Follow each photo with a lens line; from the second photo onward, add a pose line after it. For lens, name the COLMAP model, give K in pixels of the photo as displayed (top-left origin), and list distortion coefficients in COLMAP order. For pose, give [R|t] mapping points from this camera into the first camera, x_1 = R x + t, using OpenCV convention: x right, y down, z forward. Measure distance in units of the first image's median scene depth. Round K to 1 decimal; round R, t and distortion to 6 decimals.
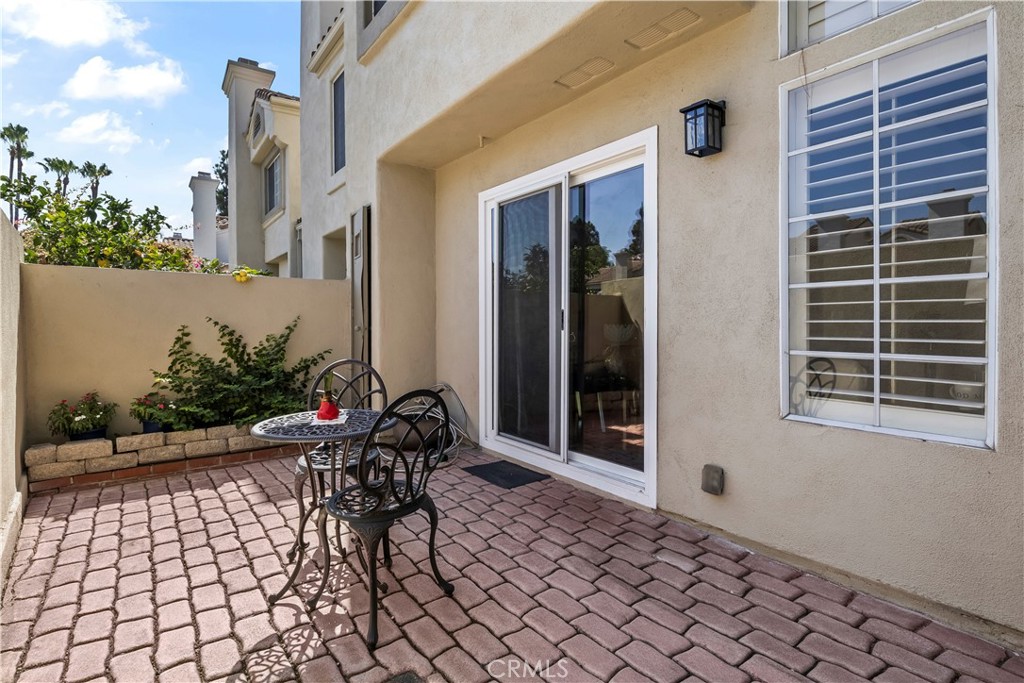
lens RADIAL K [[501.1, 0, 512.0], [0, 501.1, 341.5], [0, 0, 1]] dist [0.000383, 0.000109]
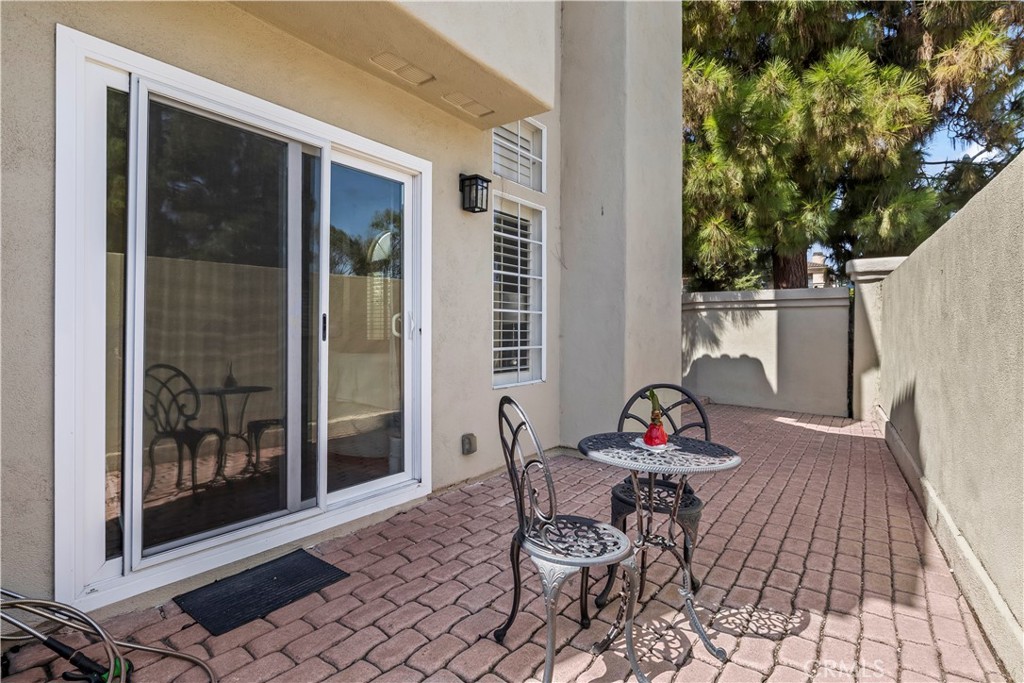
lens RADIAL K [[518.6, 0, 512.5], [0, 518.6, 330.0], [0, 0, 1]] dist [-0.002437, -0.000426]
pose [[-0.303163, -0.003947, 0.952931, -1.246615], [0.030850, 0.999427, 0.013954, -0.072556], [-0.952439, 0.033628, -0.302867, 1.631325]]
